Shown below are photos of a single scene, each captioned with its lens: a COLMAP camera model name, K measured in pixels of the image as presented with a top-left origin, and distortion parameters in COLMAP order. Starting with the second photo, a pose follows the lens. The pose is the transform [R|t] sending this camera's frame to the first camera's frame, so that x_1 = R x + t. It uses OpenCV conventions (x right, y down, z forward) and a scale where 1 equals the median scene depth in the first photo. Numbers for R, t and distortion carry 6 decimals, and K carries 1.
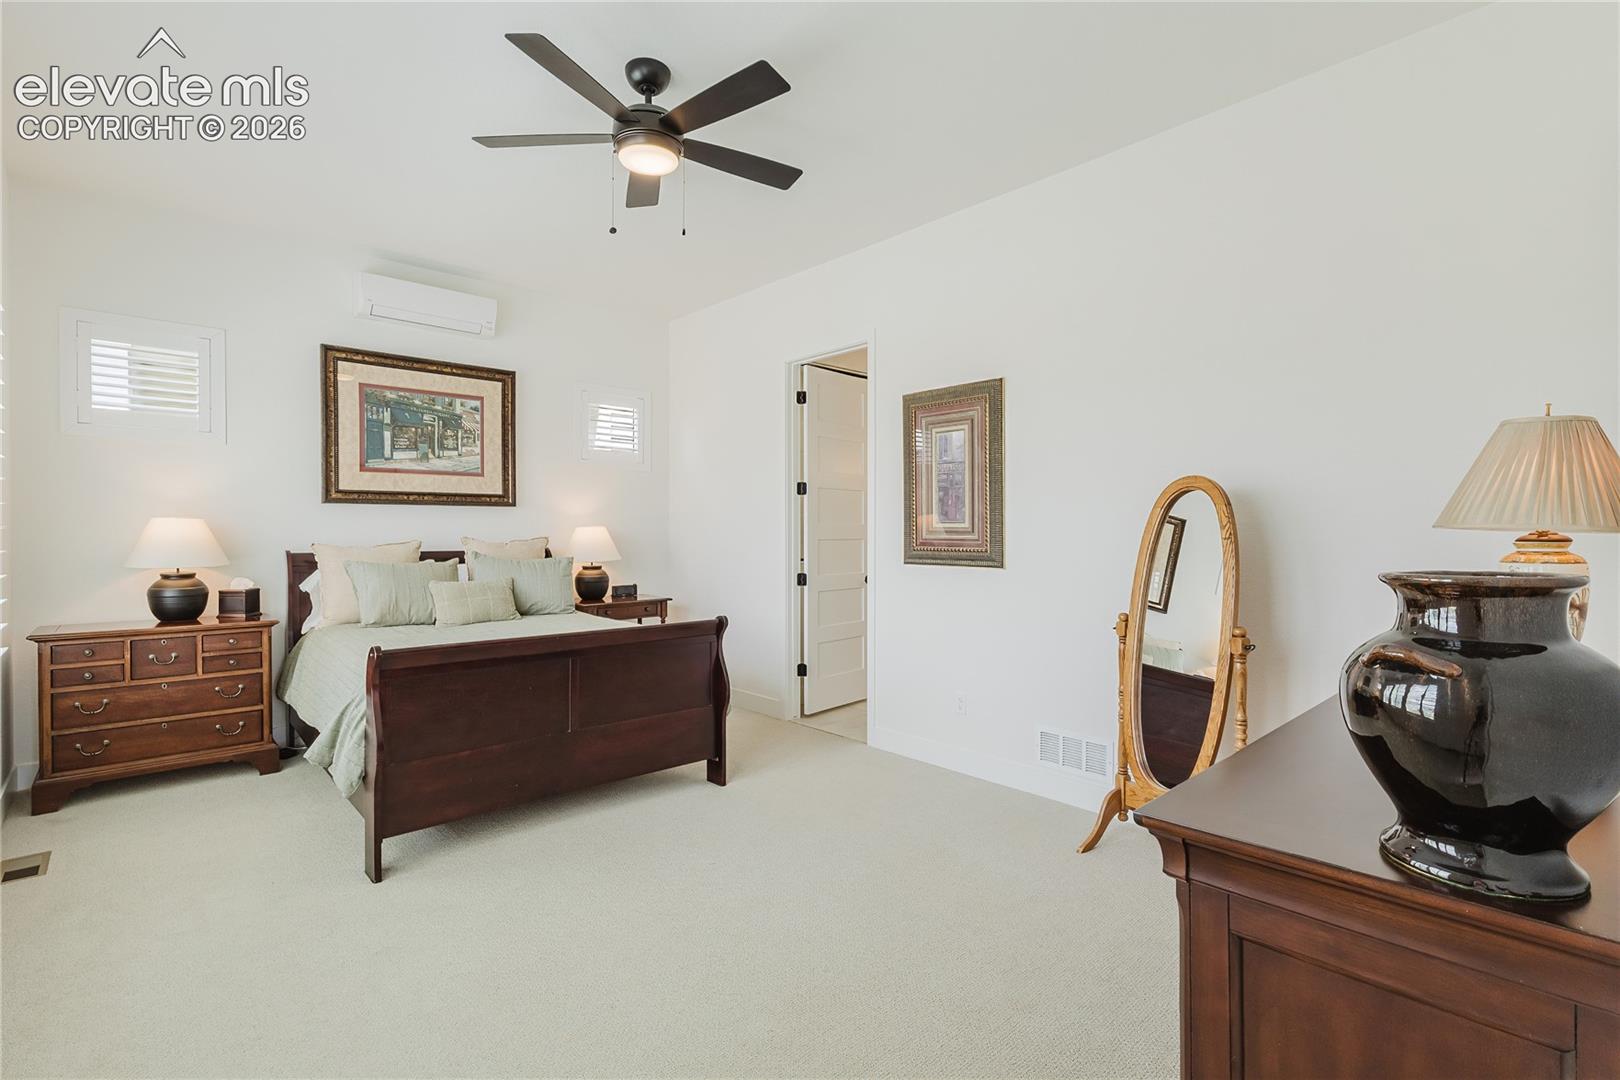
lens RADIAL K [[740.5, 0, 820.1], [0, 740.5, 537.7], [0, 0, 1]] dist [-0.001578, 0.002291]
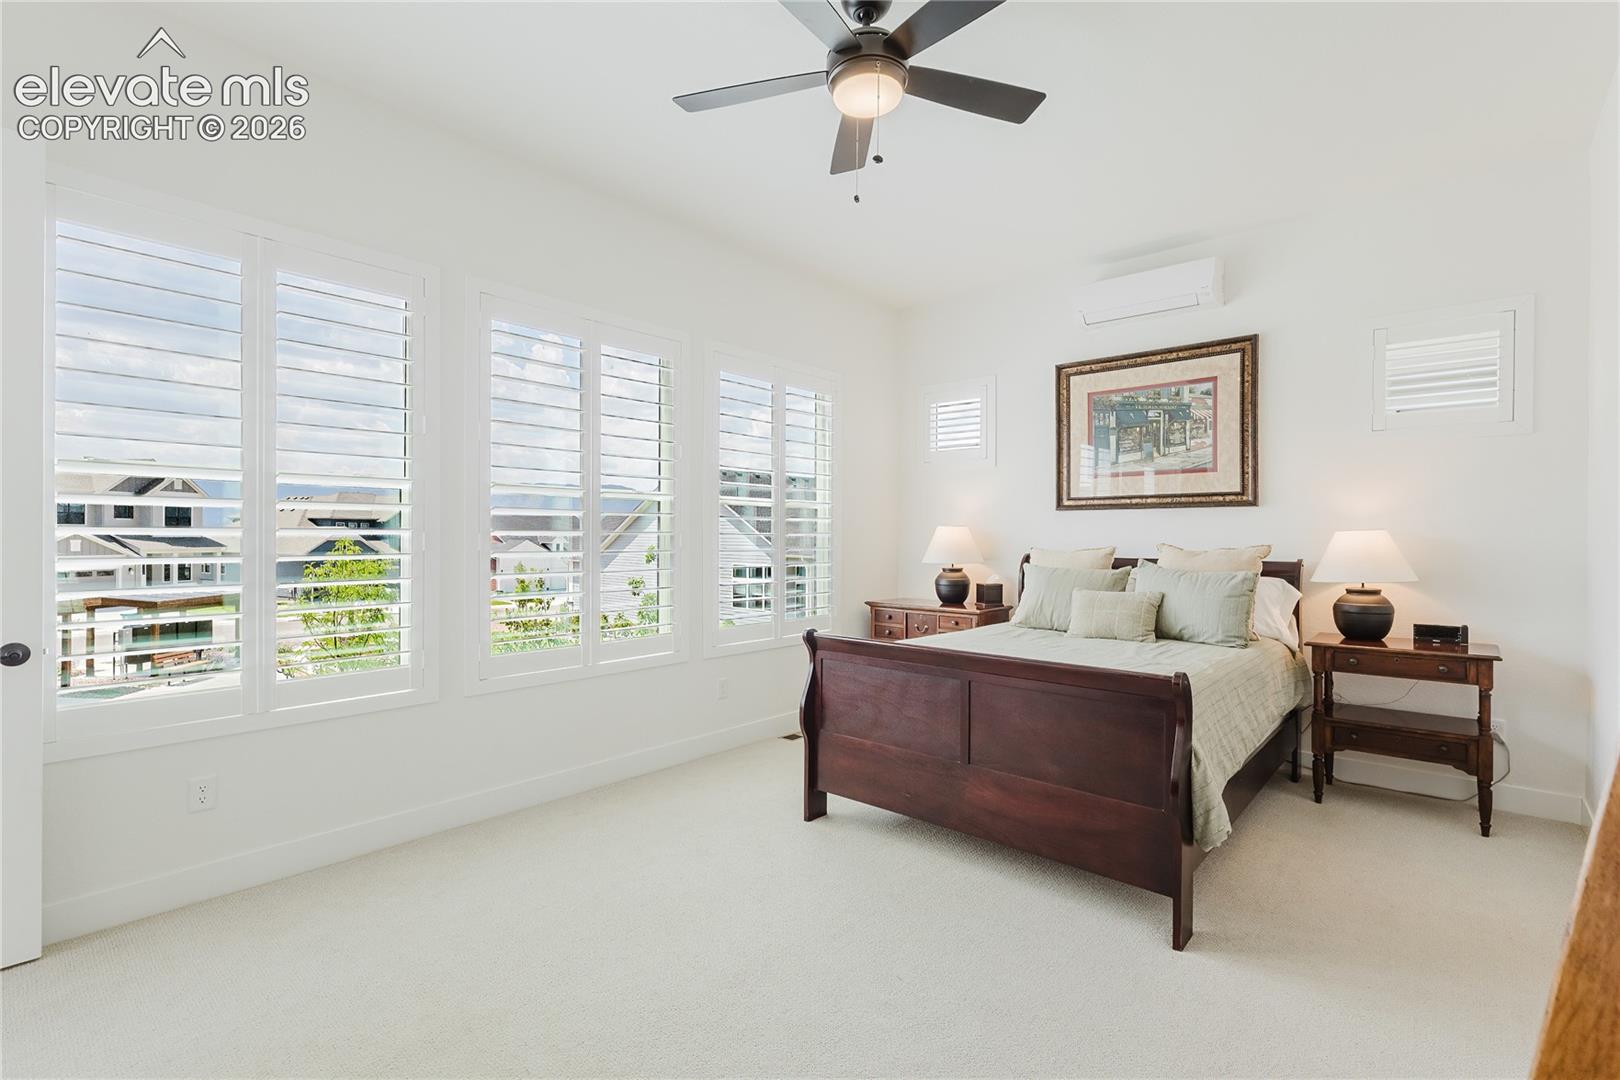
lens RADIAL K [[740.5, 0, 818.9], [0, 740.5, 534.5], [0, 0, 1]] dist [-0.001578, 0.002291]
pose [[0.111965, -0.008107, -0.993679, 0.334172], [-0.017381, 0.999798, -0.010116, 0.004512], [0.993560, 0.018404, 0.111801, 0.482392]]
